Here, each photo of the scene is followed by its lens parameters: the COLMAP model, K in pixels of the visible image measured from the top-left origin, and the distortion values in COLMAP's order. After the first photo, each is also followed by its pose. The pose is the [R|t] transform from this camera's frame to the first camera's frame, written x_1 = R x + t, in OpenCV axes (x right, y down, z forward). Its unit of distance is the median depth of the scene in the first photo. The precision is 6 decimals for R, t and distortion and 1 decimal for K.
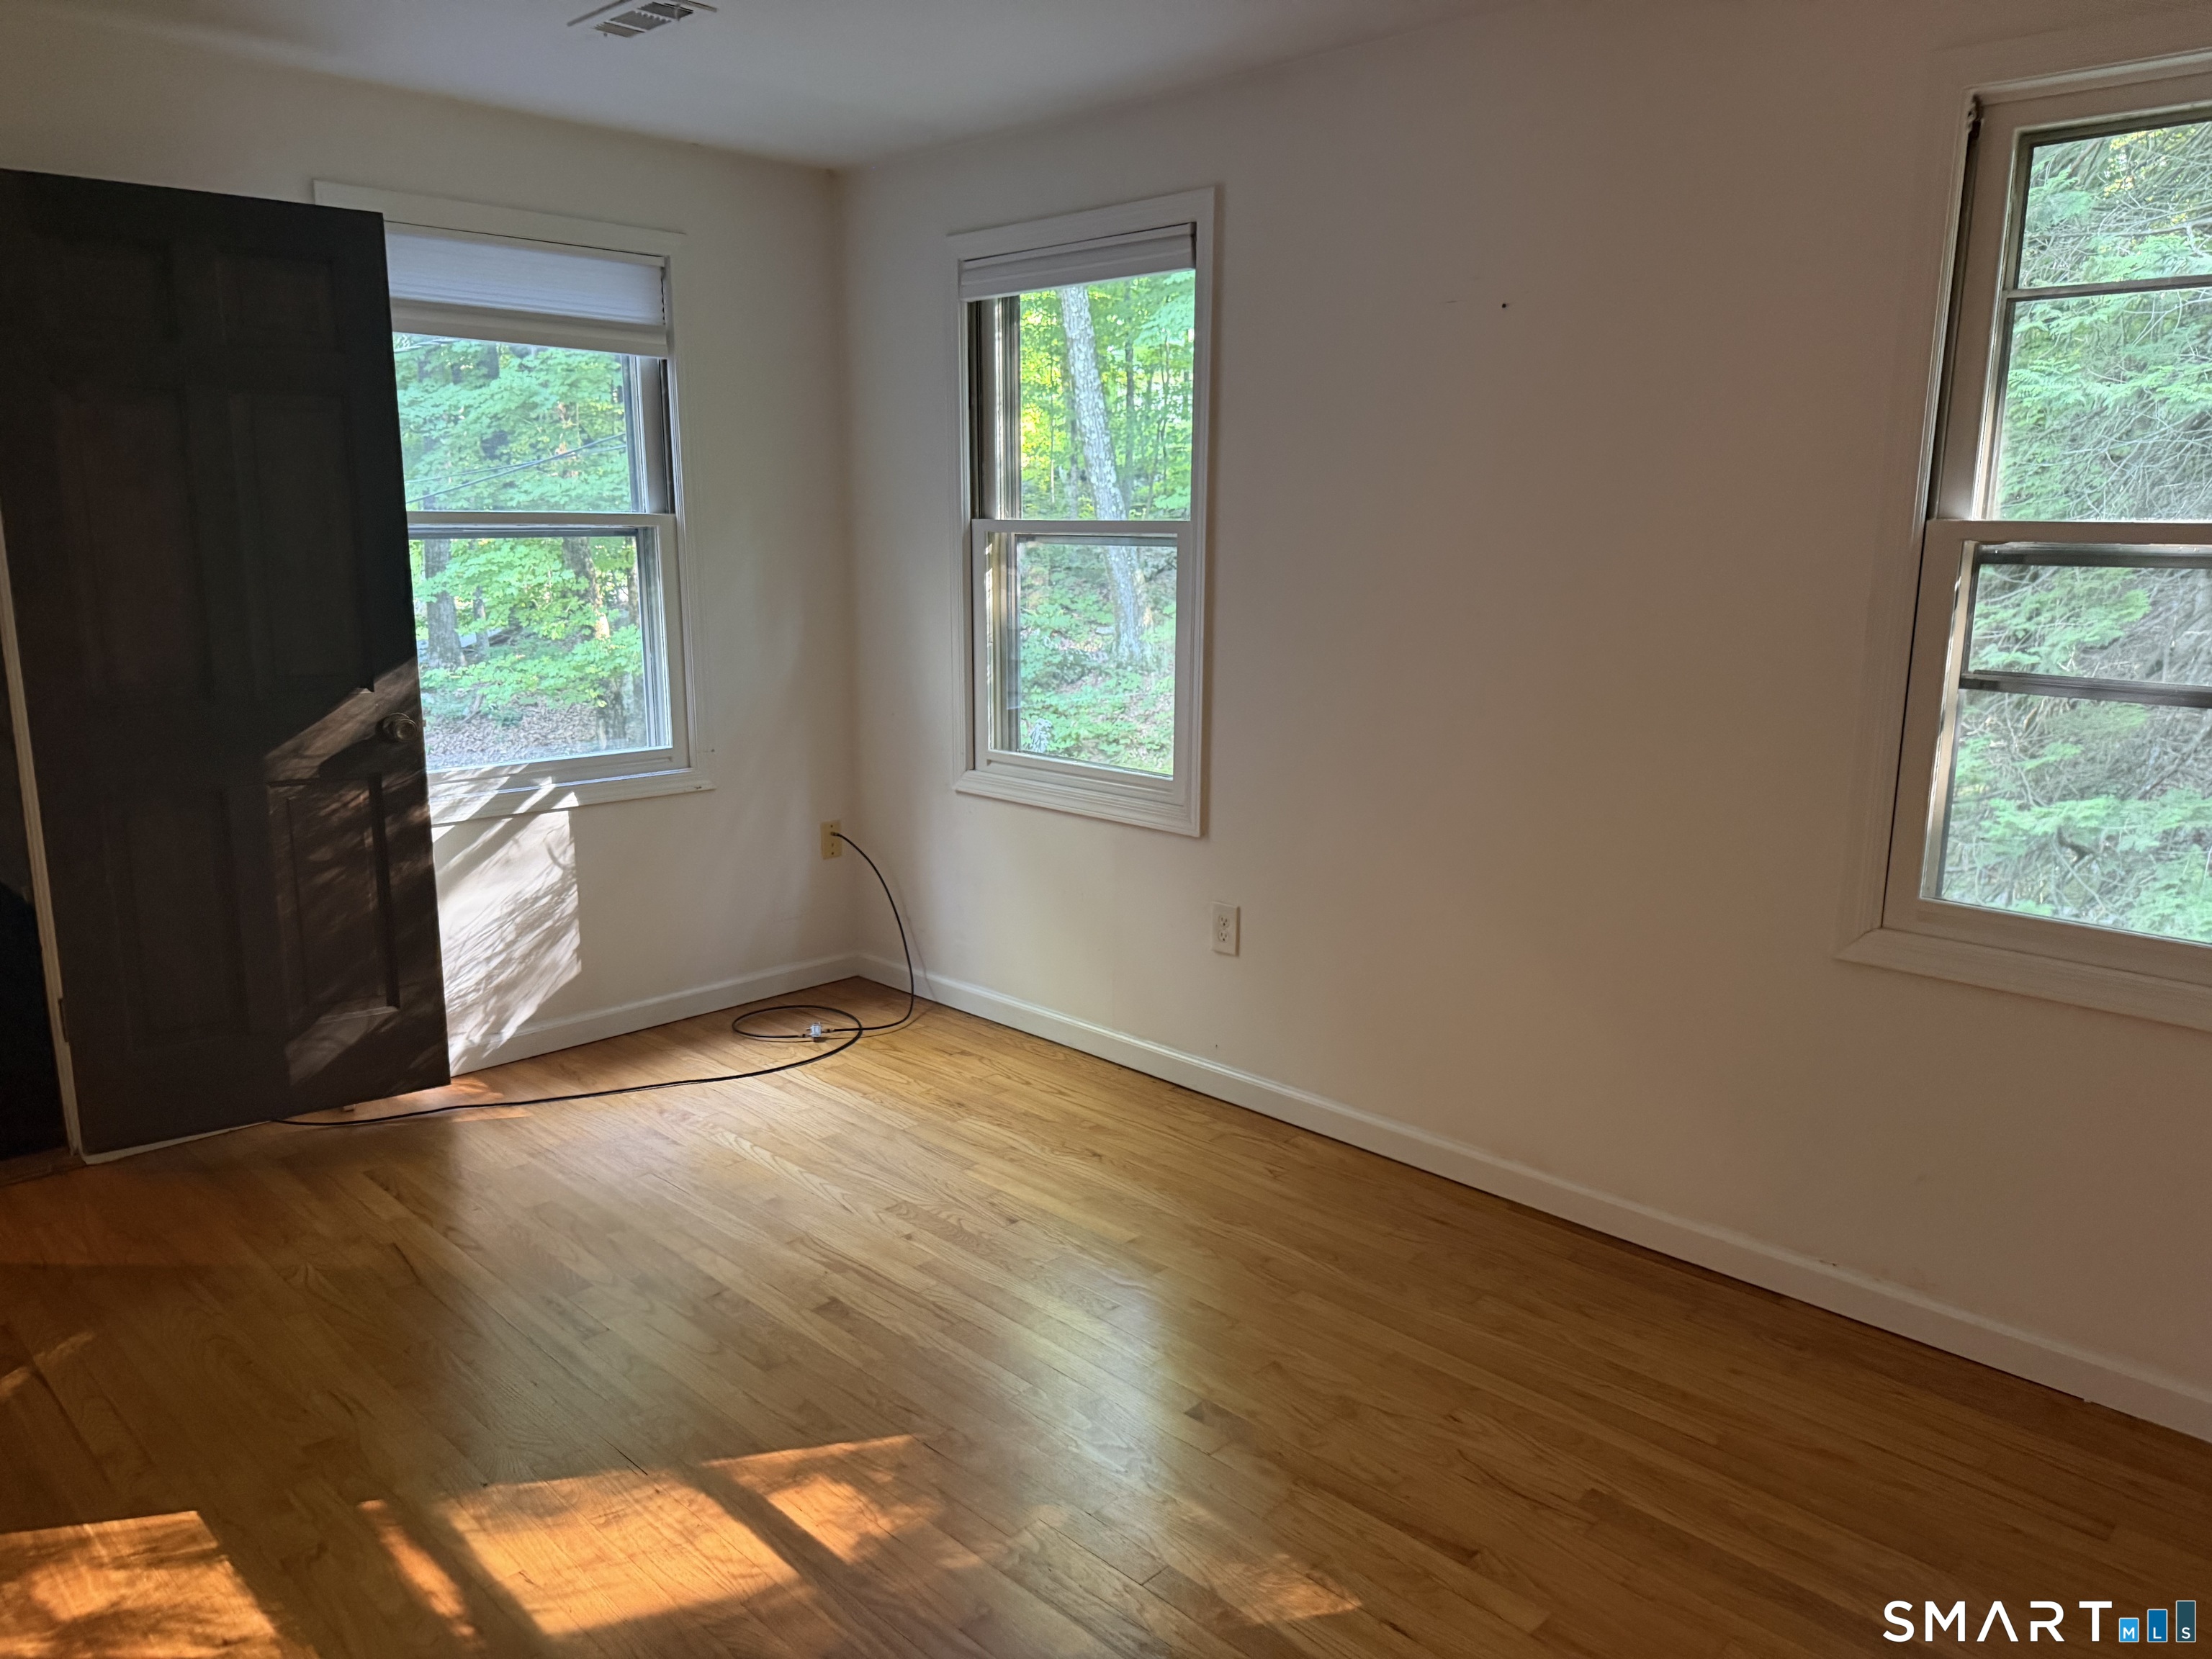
lens RADIAL K [[1530.5, 0, 1112.1], [0, 1530.5, 838.3], [0, 0, 1]] dist [0.145819, -0.291342]
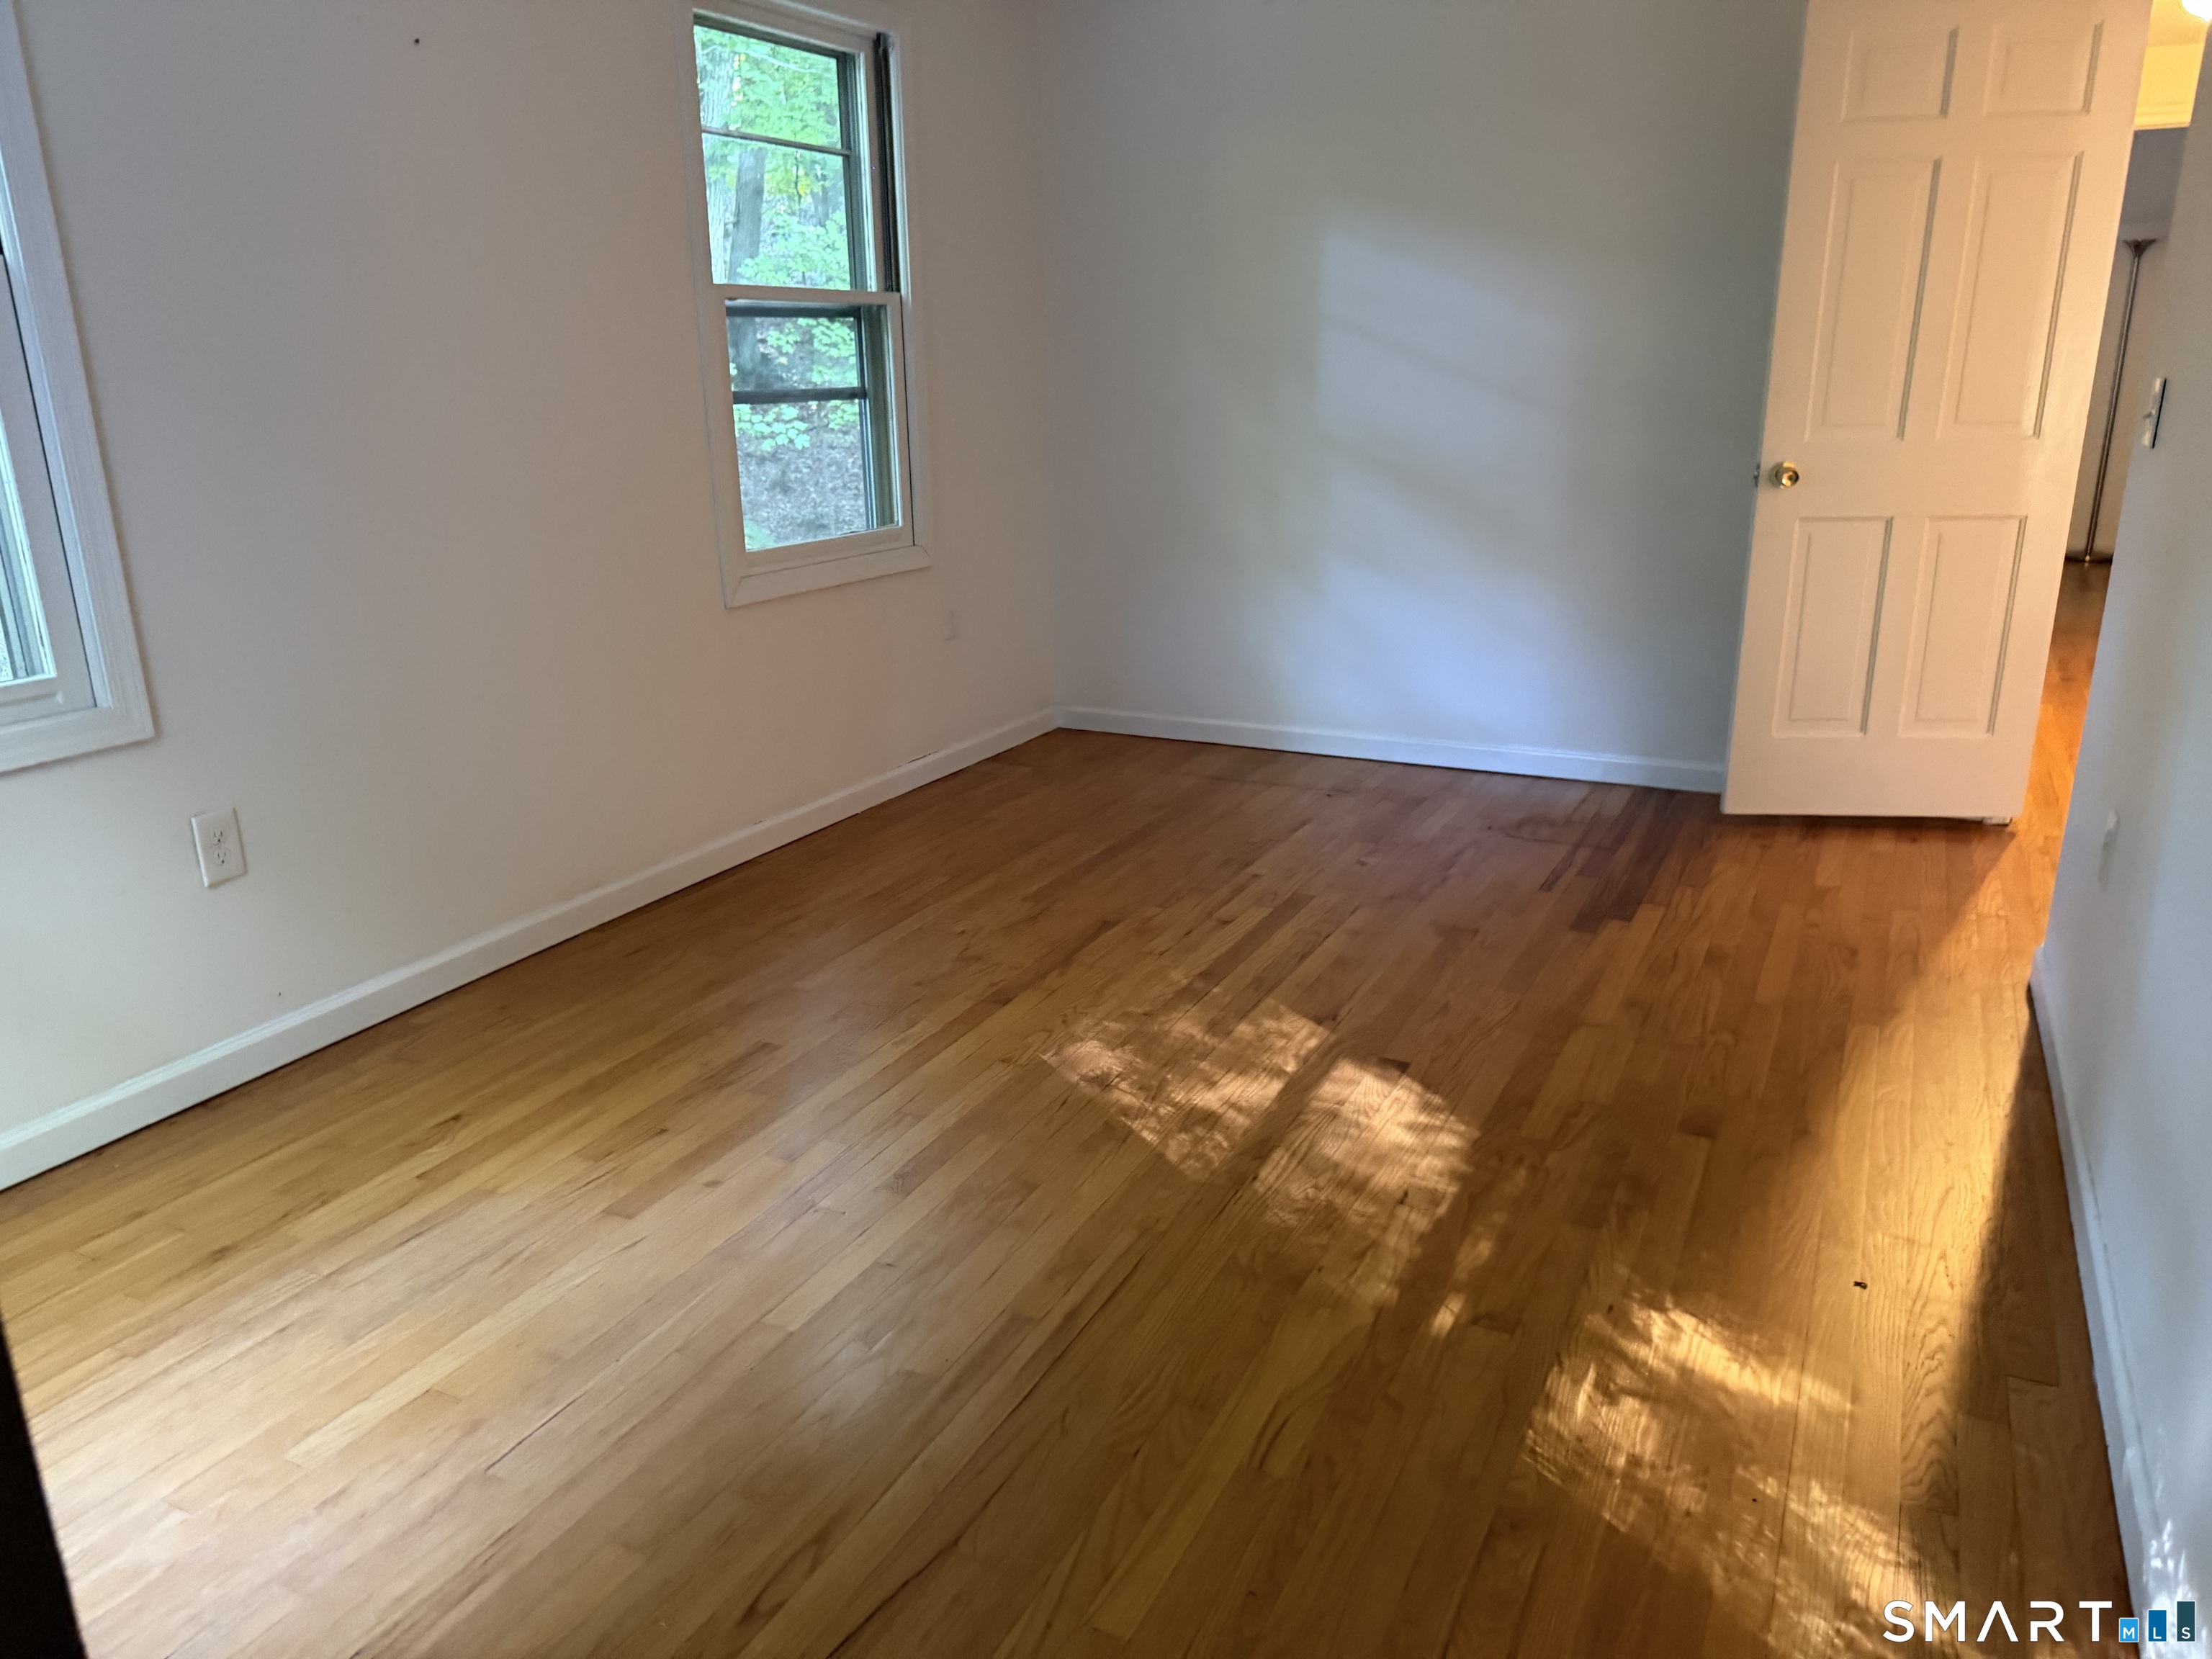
lens RADIAL K [[1547.9, 0, 1106.0], [0, 1547.9, 829.5], [0, 0, 1]] dist [0.144033, -0.157281]
pose [[-0.293242, -0.295851, 0.909110, -0.831739], [0.198373, 0.911389, 0.360580, -0.156078], [-0.935231, 0.286080, -0.208569, 0.869973]]
